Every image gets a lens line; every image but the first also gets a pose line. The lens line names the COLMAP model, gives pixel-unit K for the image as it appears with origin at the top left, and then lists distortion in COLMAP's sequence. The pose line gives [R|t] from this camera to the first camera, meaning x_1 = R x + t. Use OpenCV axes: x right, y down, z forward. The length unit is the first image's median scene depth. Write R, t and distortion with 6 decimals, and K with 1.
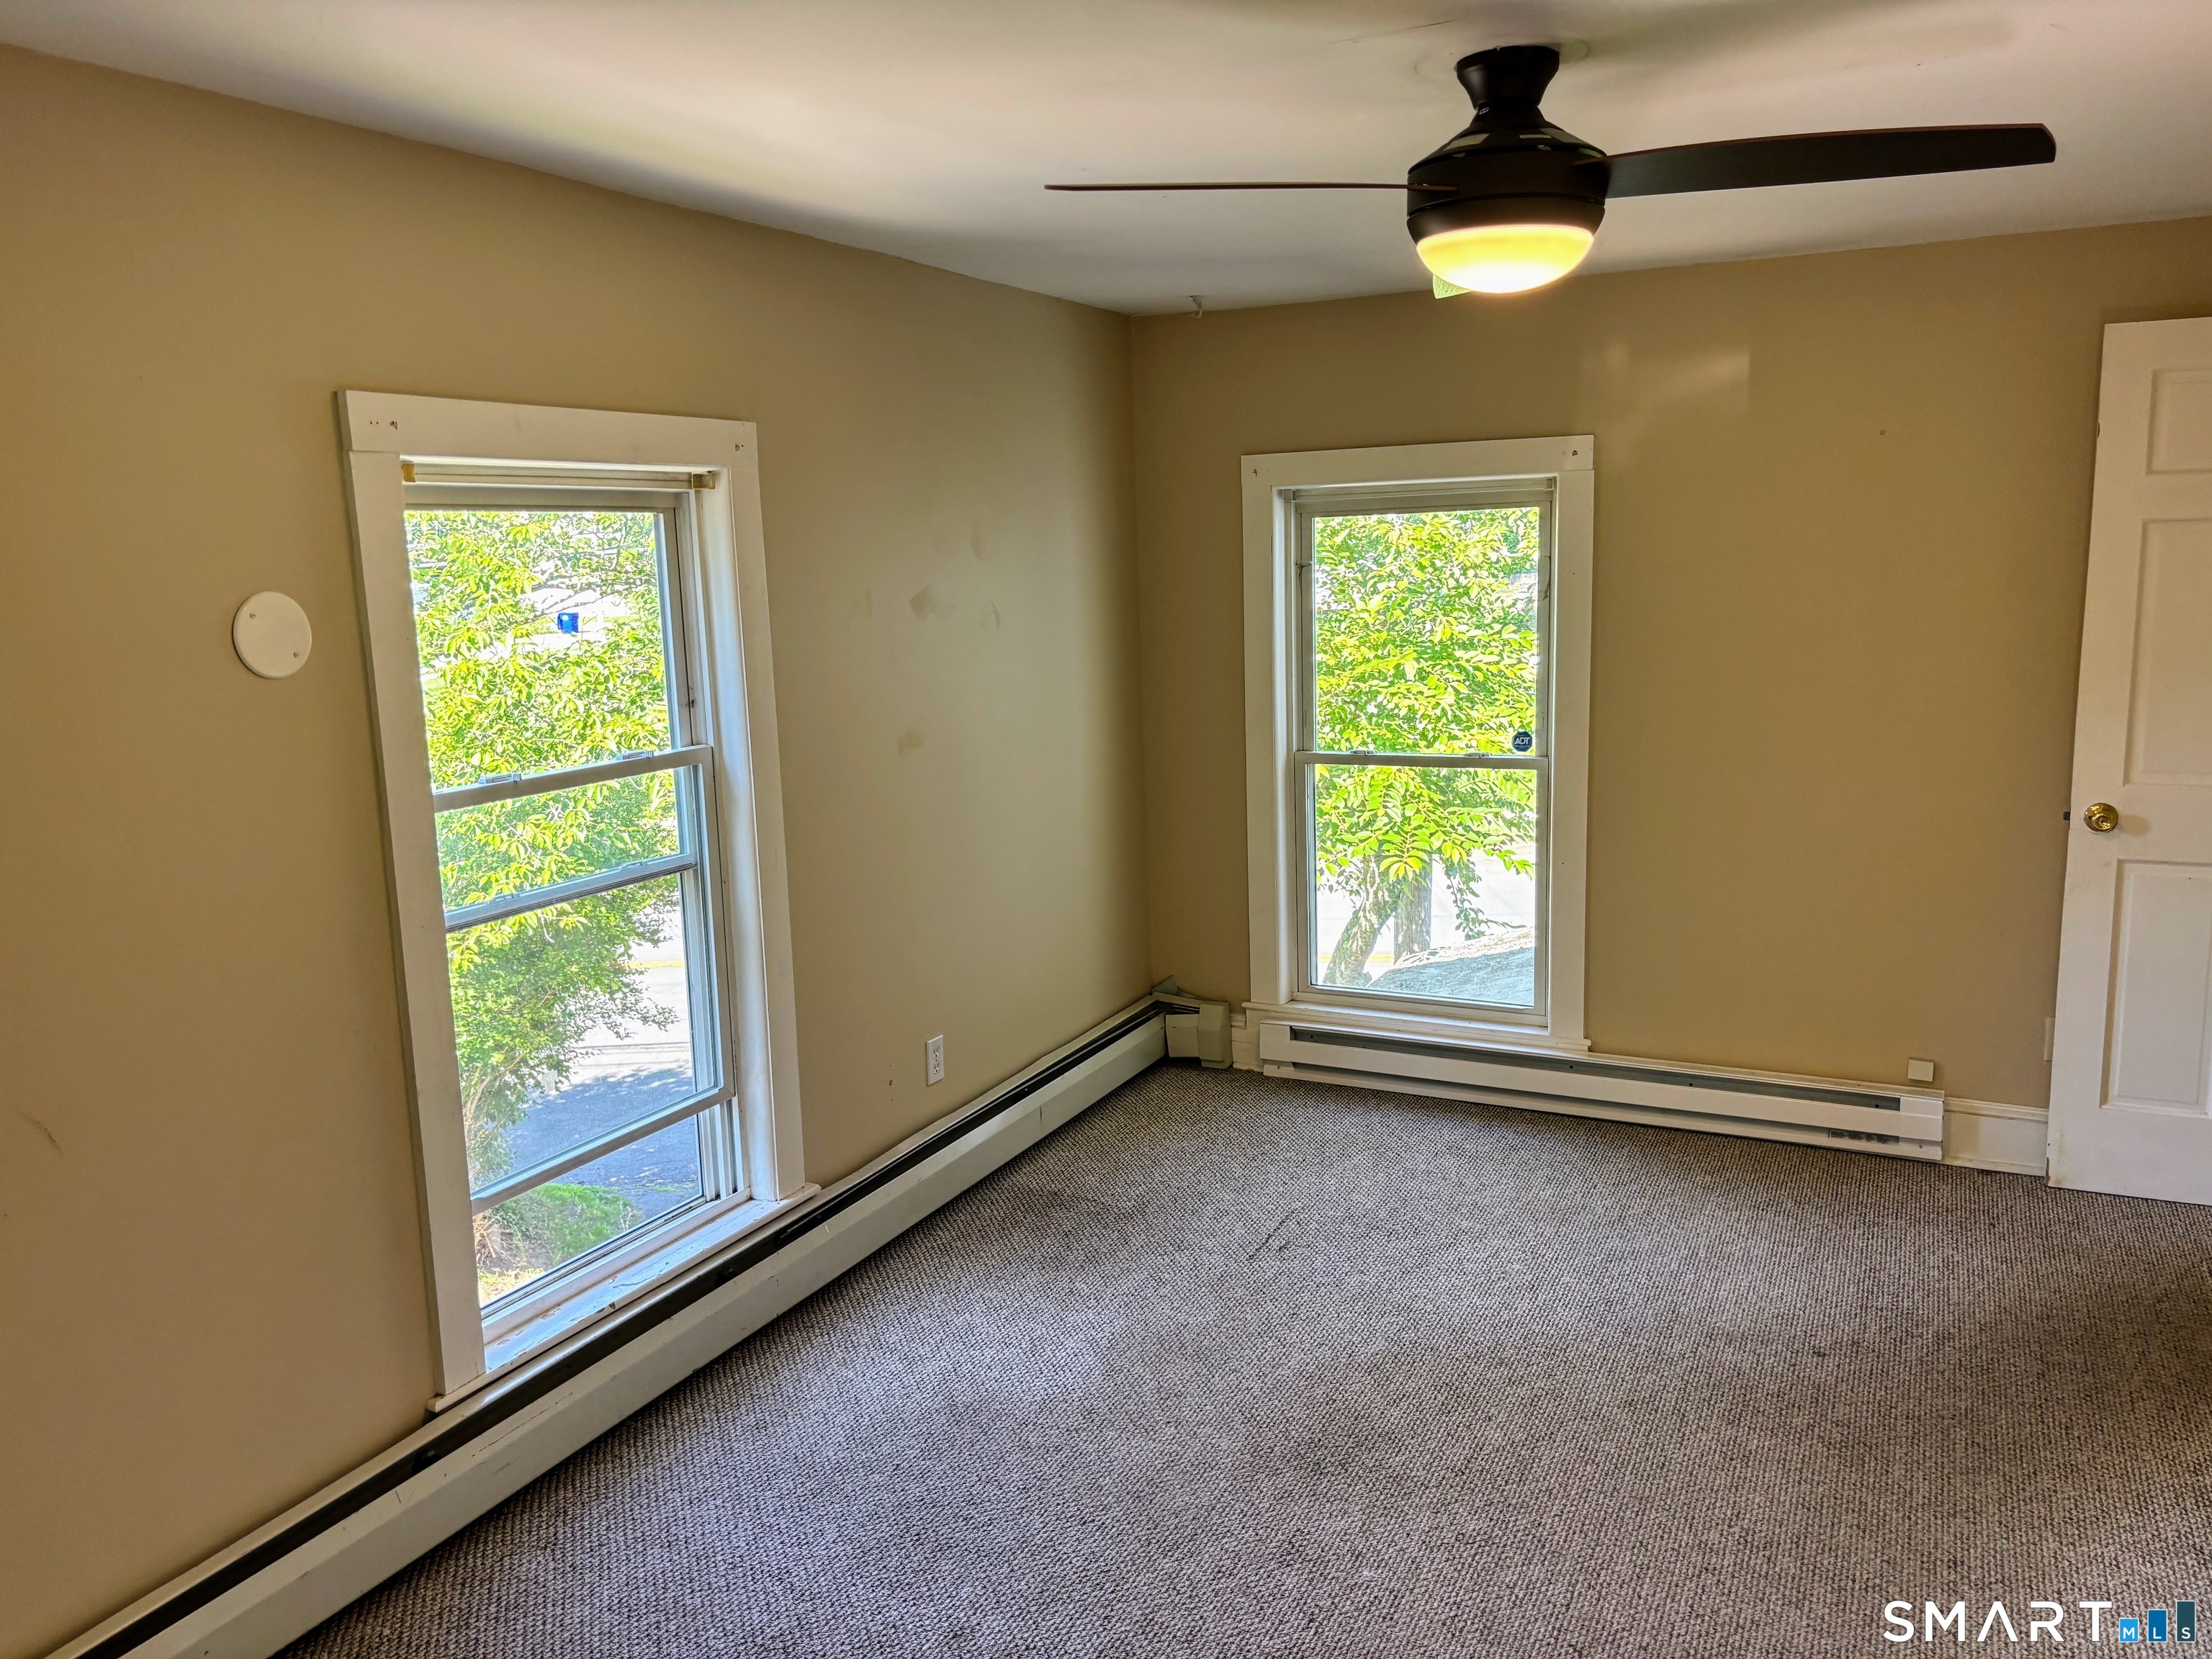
lens RADIAL K [[1671.2, 0, 1112.1], [0, 1671.2, 830.1], [0, 0, 1]] dist [0.005882, -0.003993]
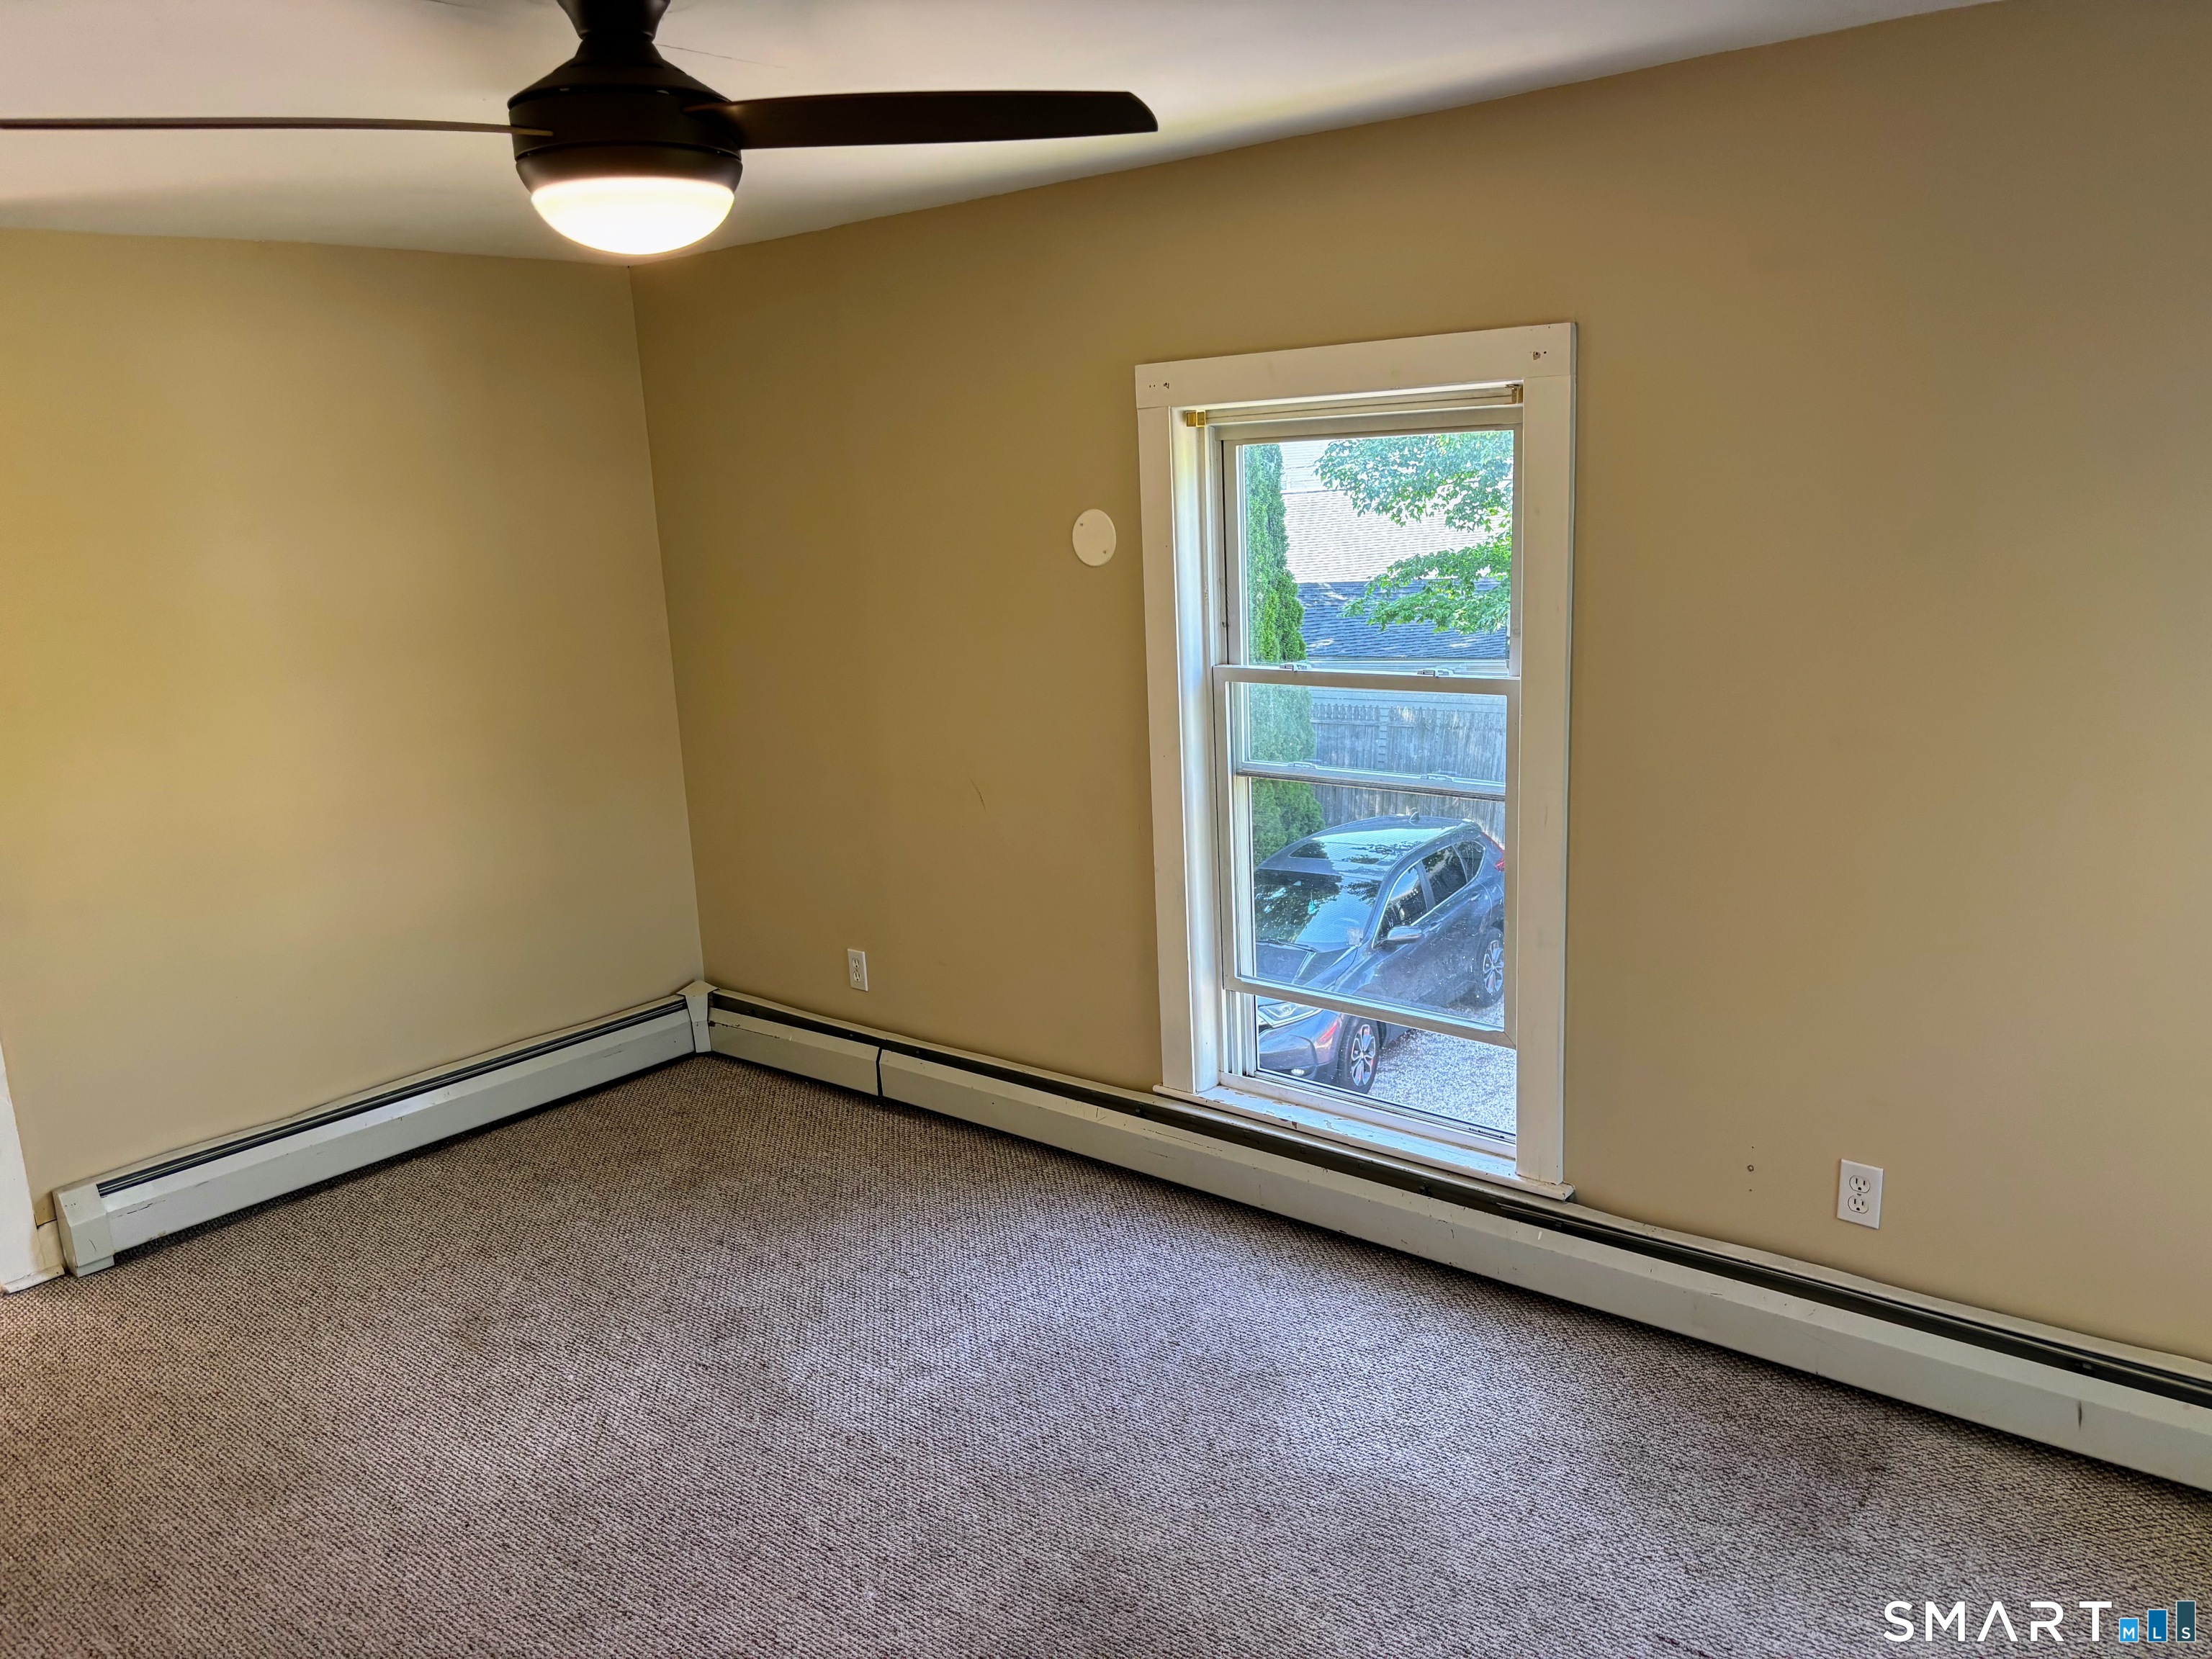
lens RADIAL K [[1671.2, 0, 1126.9], [0, 1671.2, 837.9], [0, 0, 1]] dist [0.005882, -0.003993]
pose [[-0.234982, 0.246552, -0.940210, 0.723665], [-0.108153, 0.954656, 0.277371, -0.204793], [0.965964, 0.166864, -0.197662, 0.998036]]
